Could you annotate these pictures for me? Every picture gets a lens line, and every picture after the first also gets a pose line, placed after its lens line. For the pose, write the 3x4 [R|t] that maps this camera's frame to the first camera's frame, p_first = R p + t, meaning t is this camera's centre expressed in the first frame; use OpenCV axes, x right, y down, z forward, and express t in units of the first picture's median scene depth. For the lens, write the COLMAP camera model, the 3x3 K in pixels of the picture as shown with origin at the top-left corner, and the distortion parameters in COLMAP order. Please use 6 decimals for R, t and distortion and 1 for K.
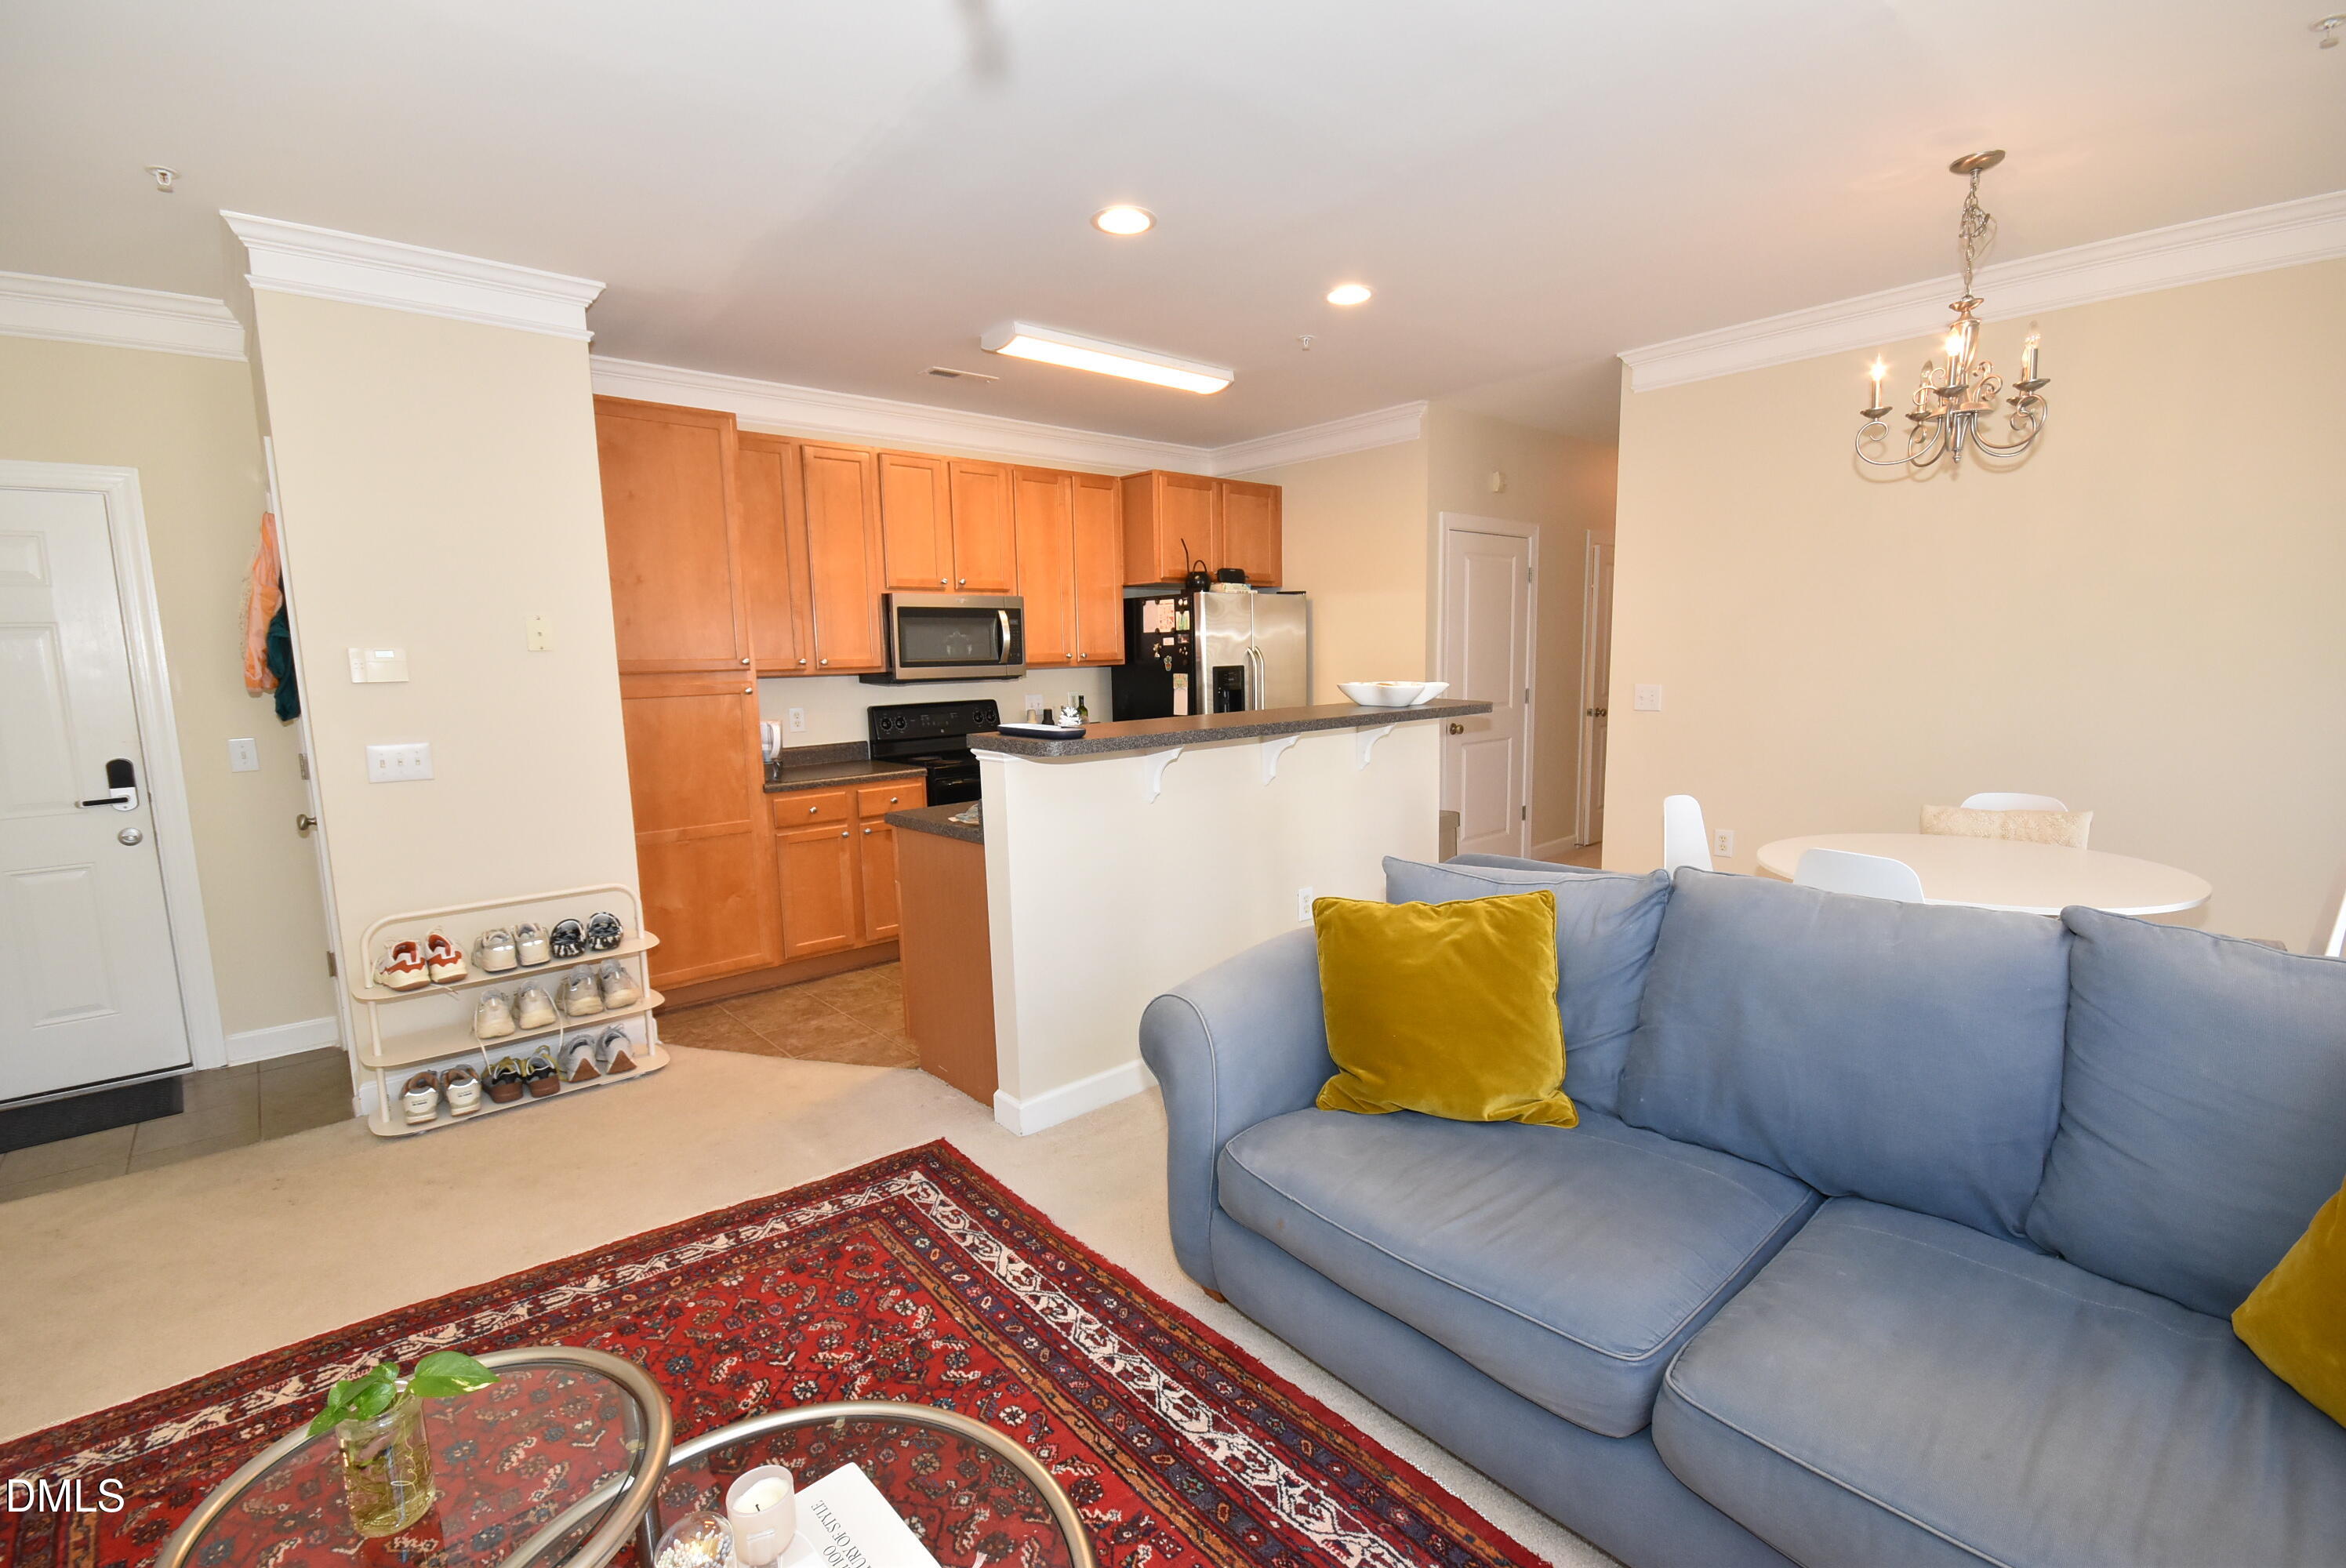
lens RADIAL K [[1031.0, 0, 1159.5], [0, 1031.0, 805.5], [0, 0, 1]] dist [0.003096, -0.008250]
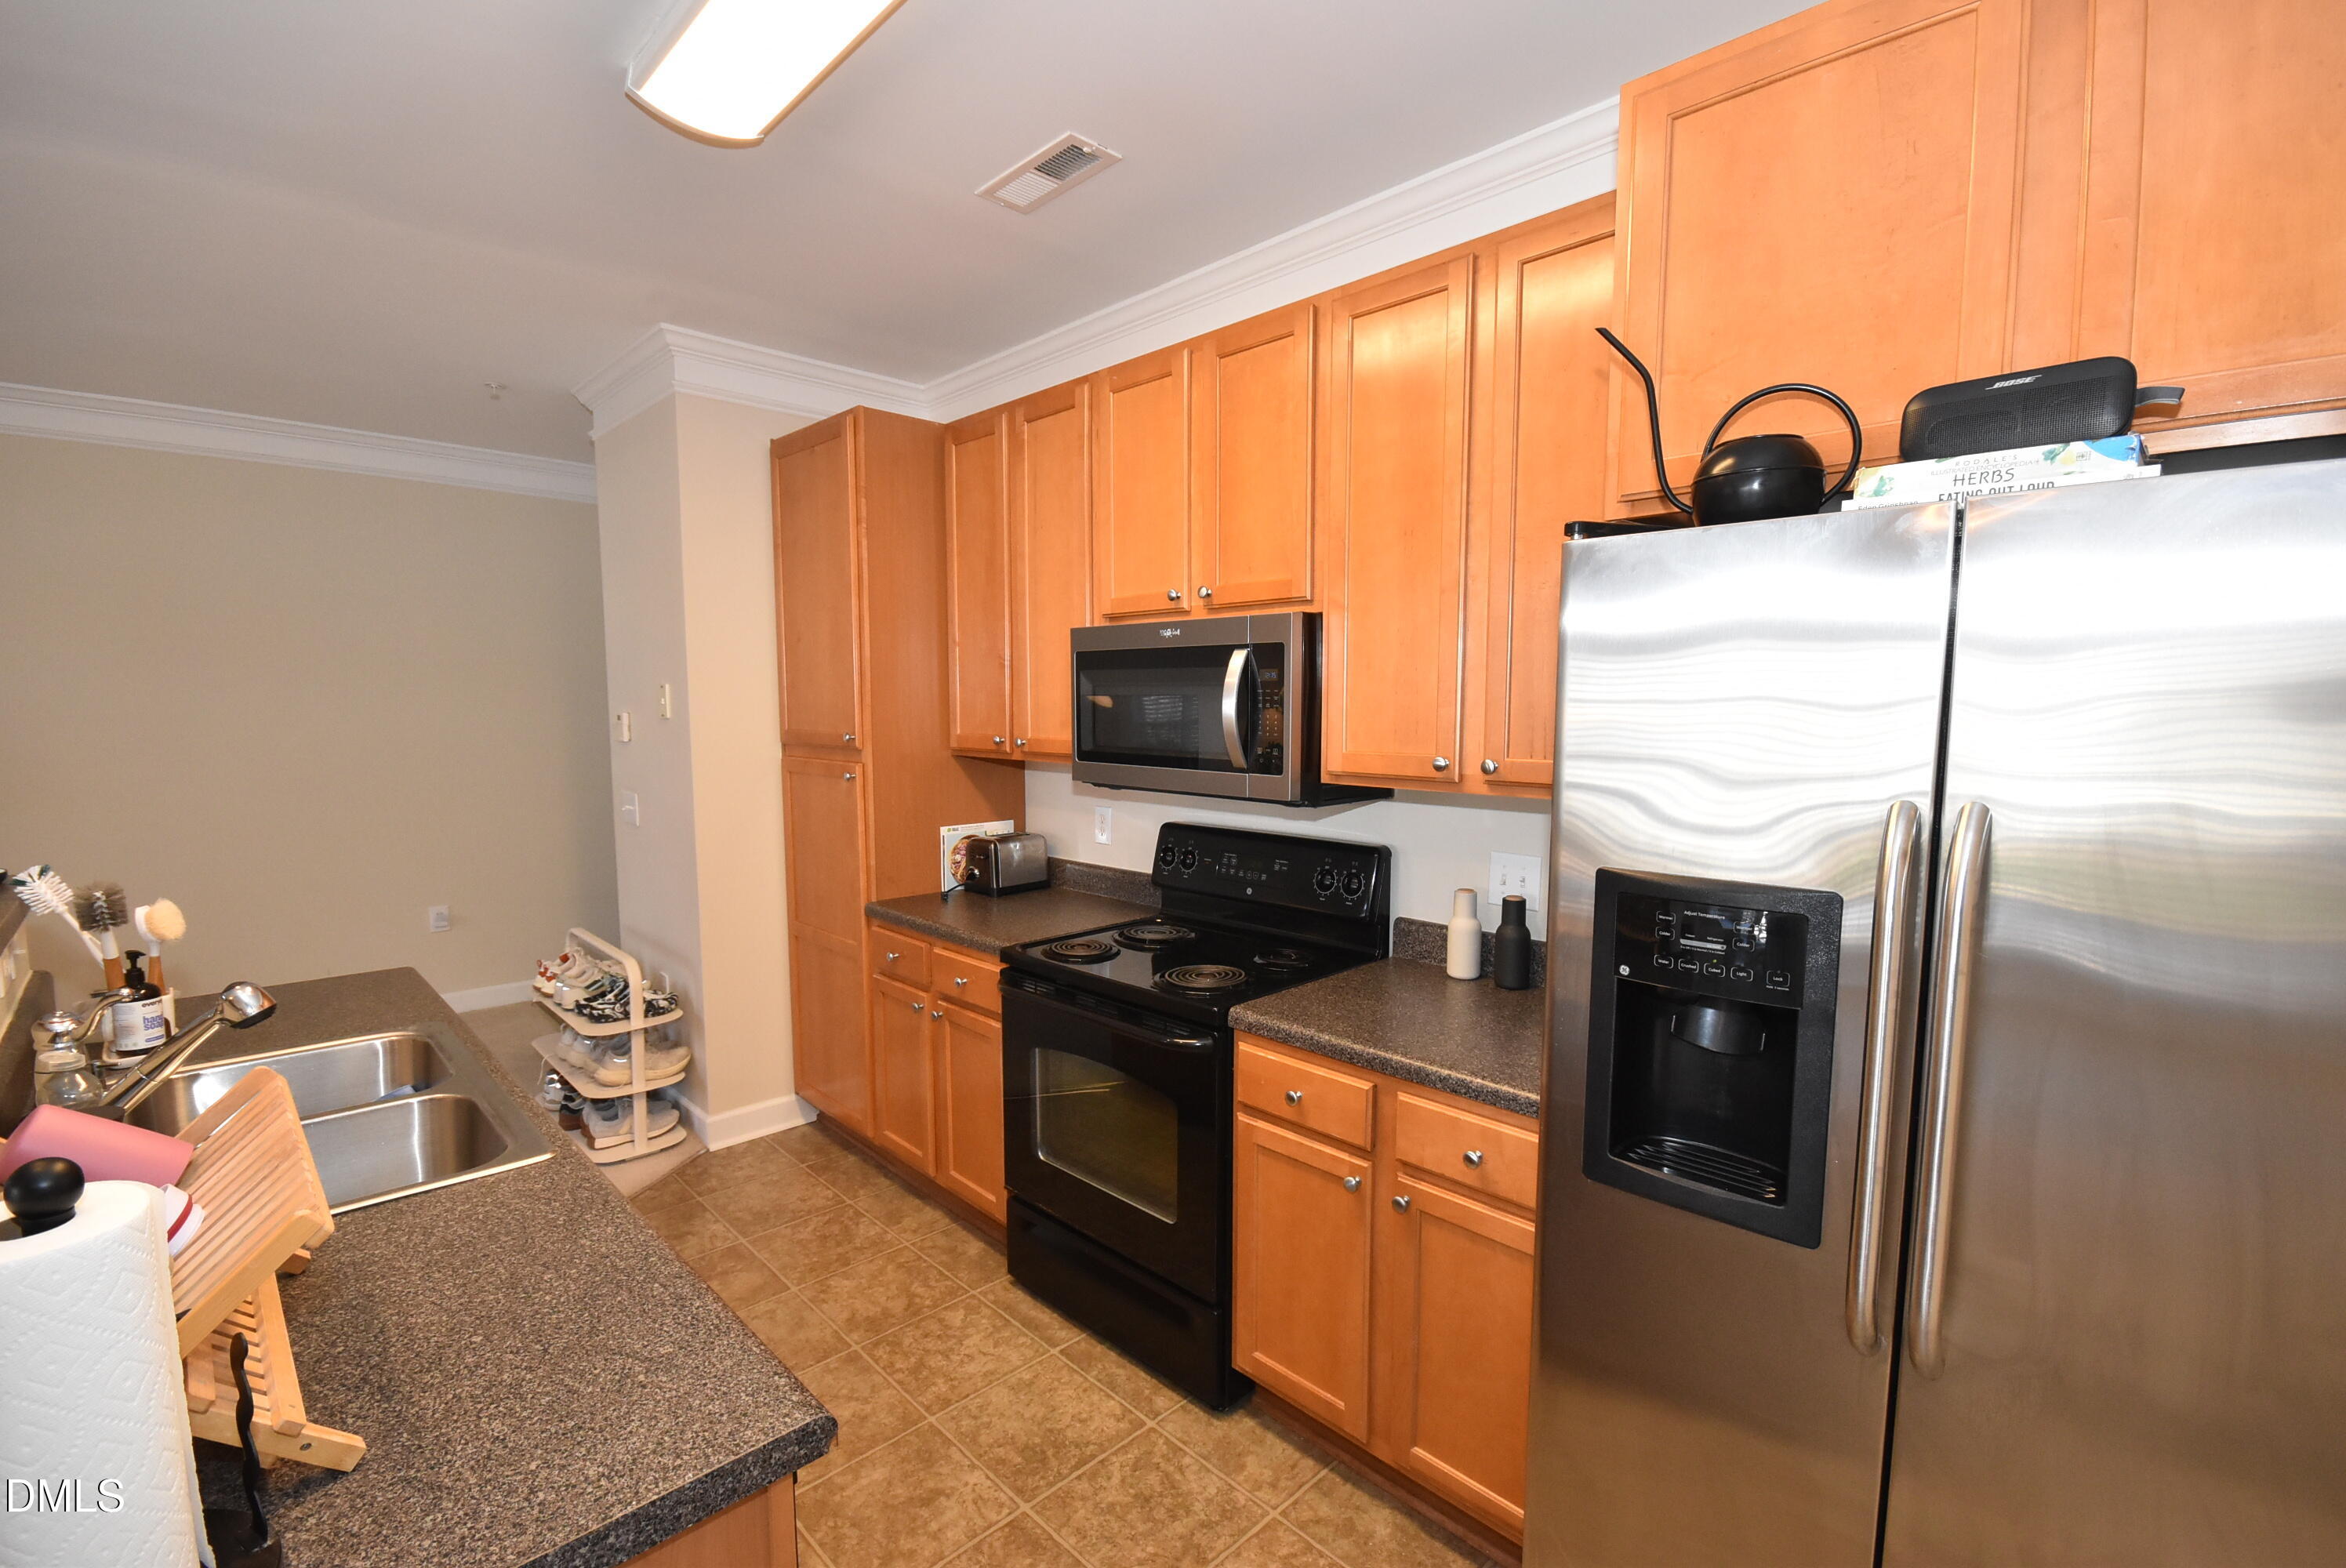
lens RADIAL K [[1031.0, 0, 1156.2], [0, 1031.0, 806.1], [0, 0, 1]] dist [0.003096, -0.008250]
pose [[0.035994, 0.123745, -0.991661, 0.287616], [-0.152211, 0.981405, 0.116940, -0.169538], [0.987692, 0.146733, 0.054160, 0.951000]]
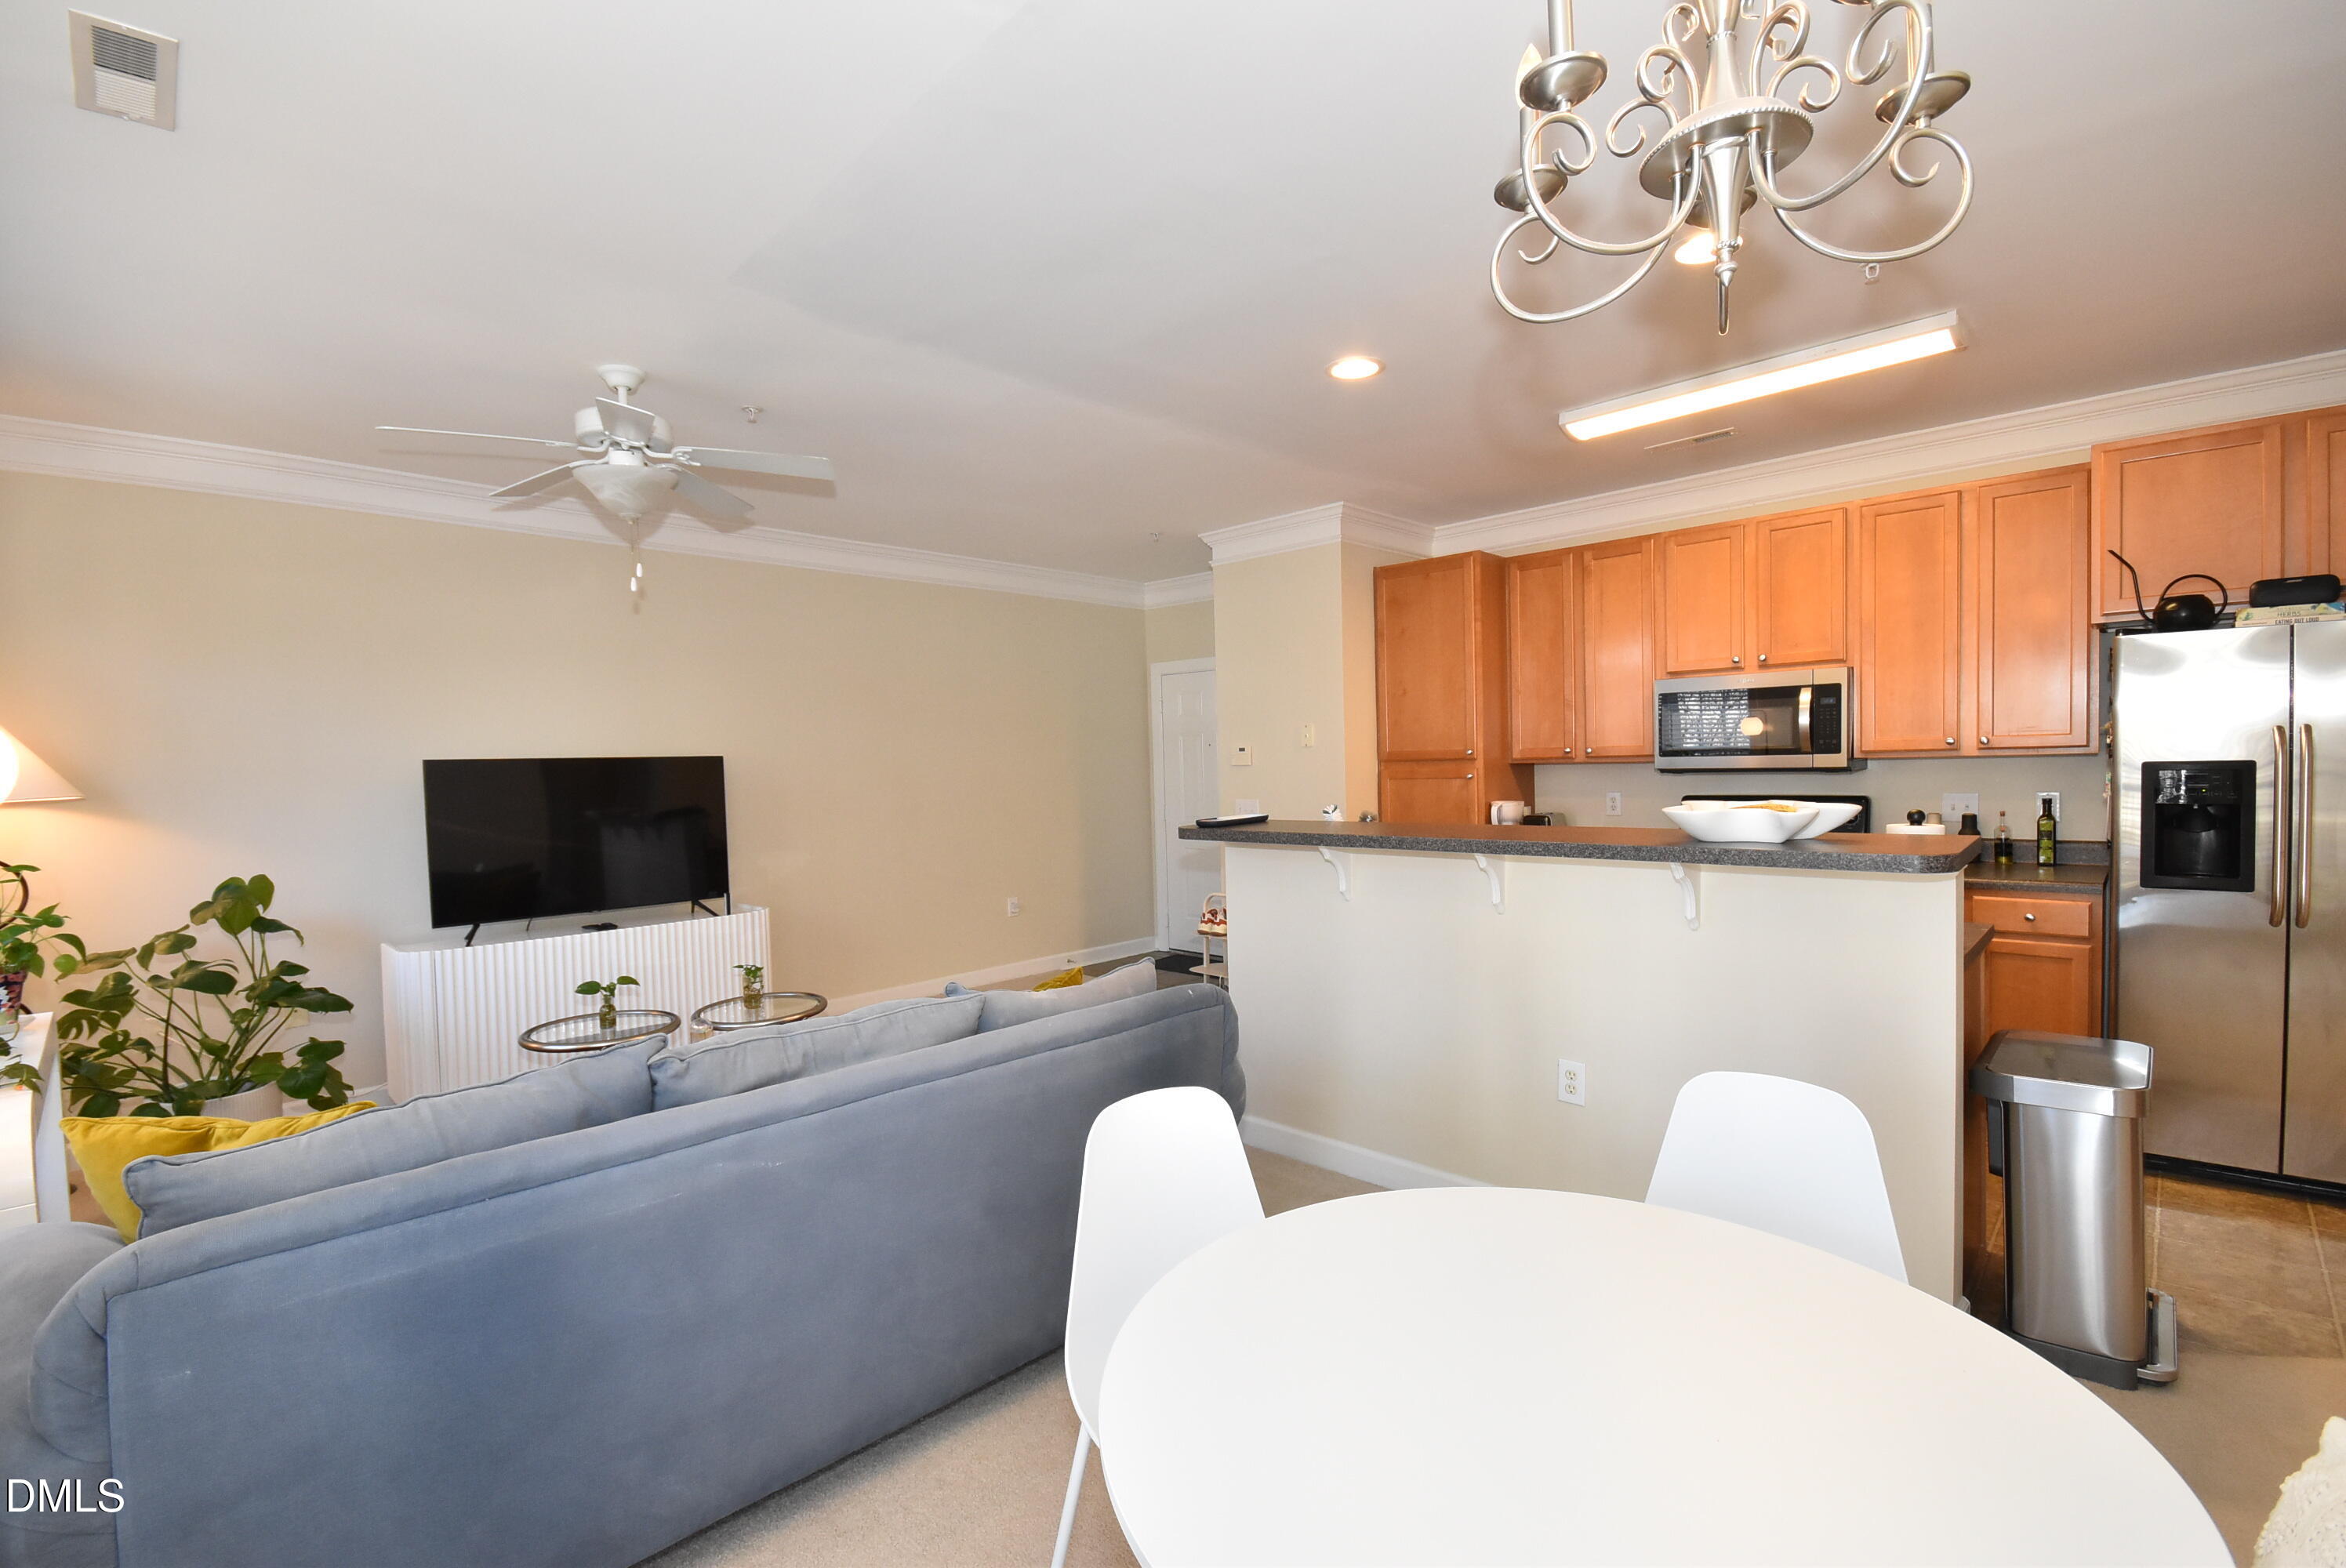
lens RADIAL K [[1031.0, 0, 1156.5], [0, 1031.0, 805.3], [0, 0, 1]] dist [0.003096, -0.008250]
pose [[0.065757, 0.068747, -0.995465, 0.627204], [-0.118699, 0.991079, 0.060603, -0.085825], [0.990750, 0.114176, 0.073331, 0.444116]]
